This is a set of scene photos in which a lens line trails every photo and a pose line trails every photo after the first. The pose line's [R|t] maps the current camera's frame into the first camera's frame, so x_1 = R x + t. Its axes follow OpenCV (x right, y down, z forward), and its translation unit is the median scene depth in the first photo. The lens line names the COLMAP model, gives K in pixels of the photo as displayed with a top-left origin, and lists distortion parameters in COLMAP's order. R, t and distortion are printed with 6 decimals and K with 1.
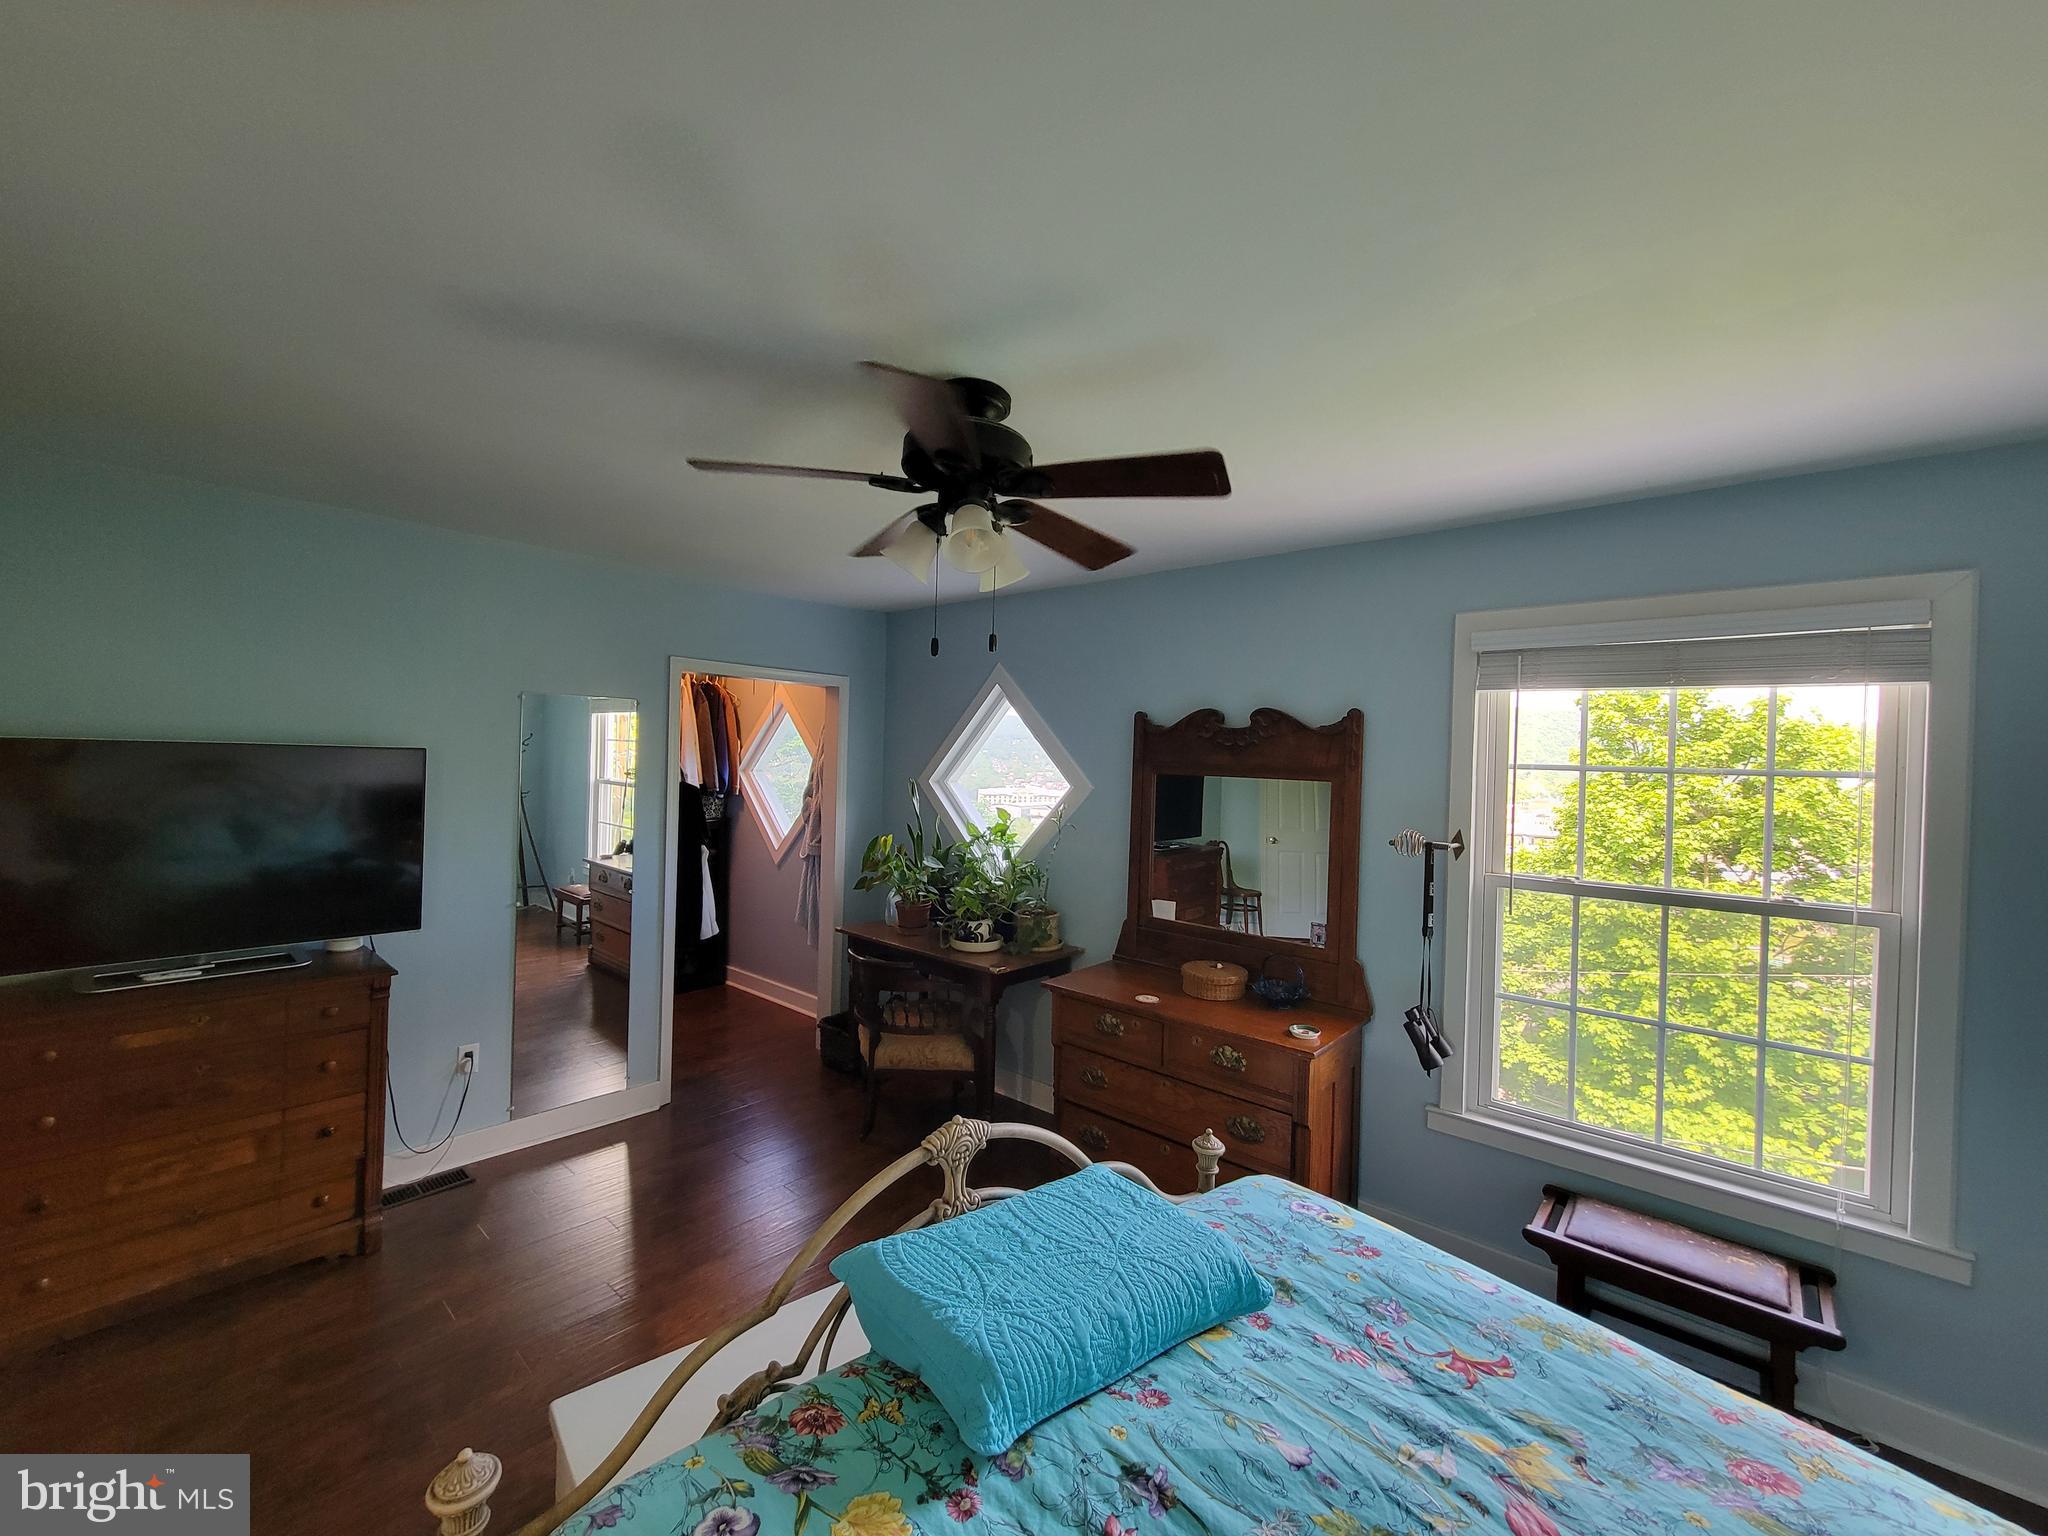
lens RADIAL K [[827.5, 0, 1024.0], [0, 827.5, 768.0], [0, 0, 1]] dist [0.002333, 0.000109]
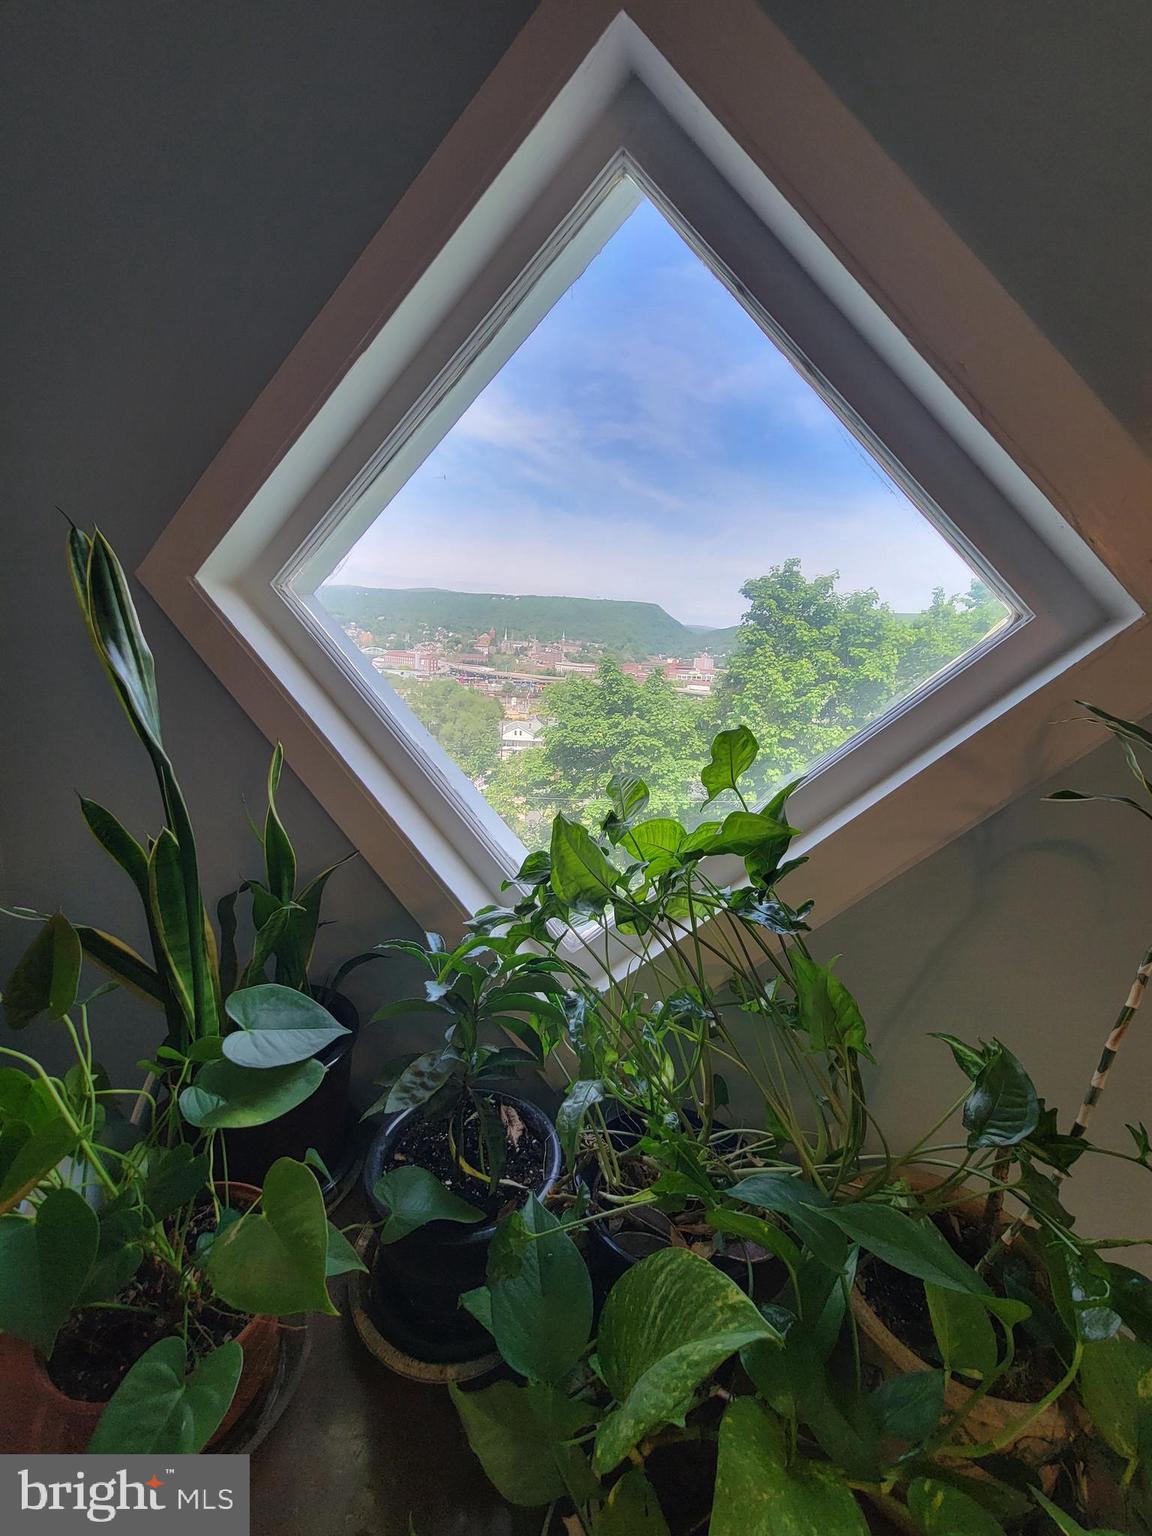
lens RADIAL K [[620.6, 0, 576.0], [0, 620.6, 768.0], [0, 0, 1]] dist [0.002333, 0.000109]
pose [[0.891410, -0.055356, 0.449805, -0.136788], [-0.040318, 0.978890, 0.200370, 0.038266], [-0.451402, -0.196747, 0.870360, 1.068865]]
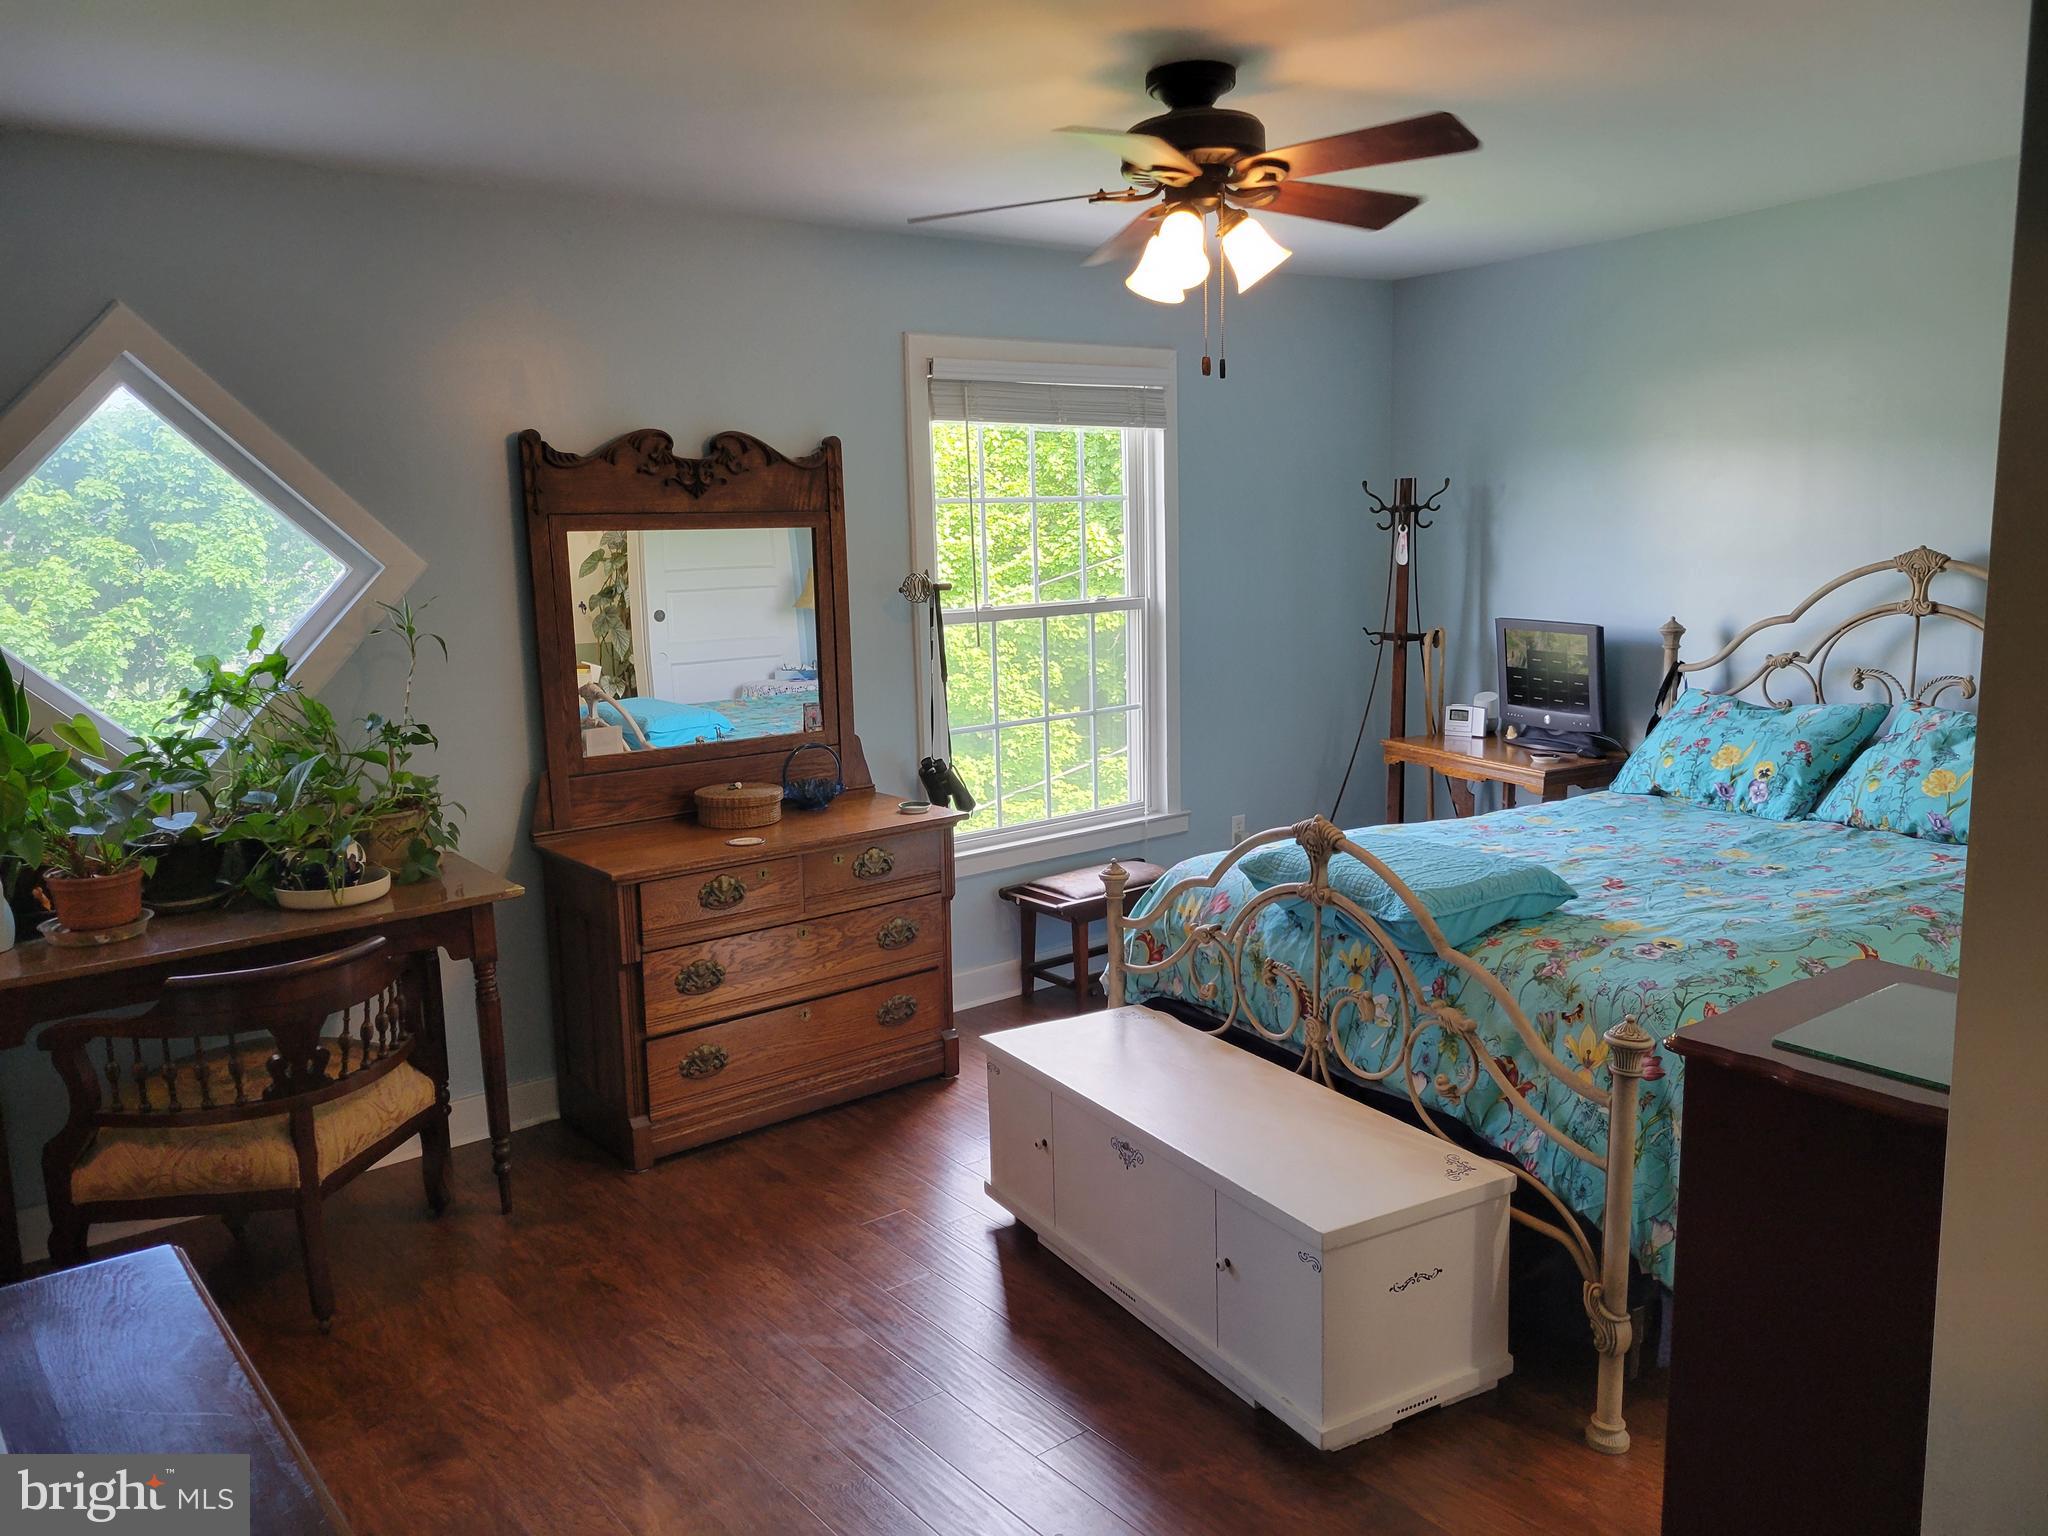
lens RADIAL K [[1543.5, 0, 1024.0], [0, 1543.5, 768.0], [0, 0, 1]] dist [0.012368, 0.005136]
pose [[0.169806, -0.187389, 0.967497, -0.996677], [0.042008, 0.982239, 0.182871, -0.017074], [-0.984582, 0.009590, 0.174662, 0.479486]]
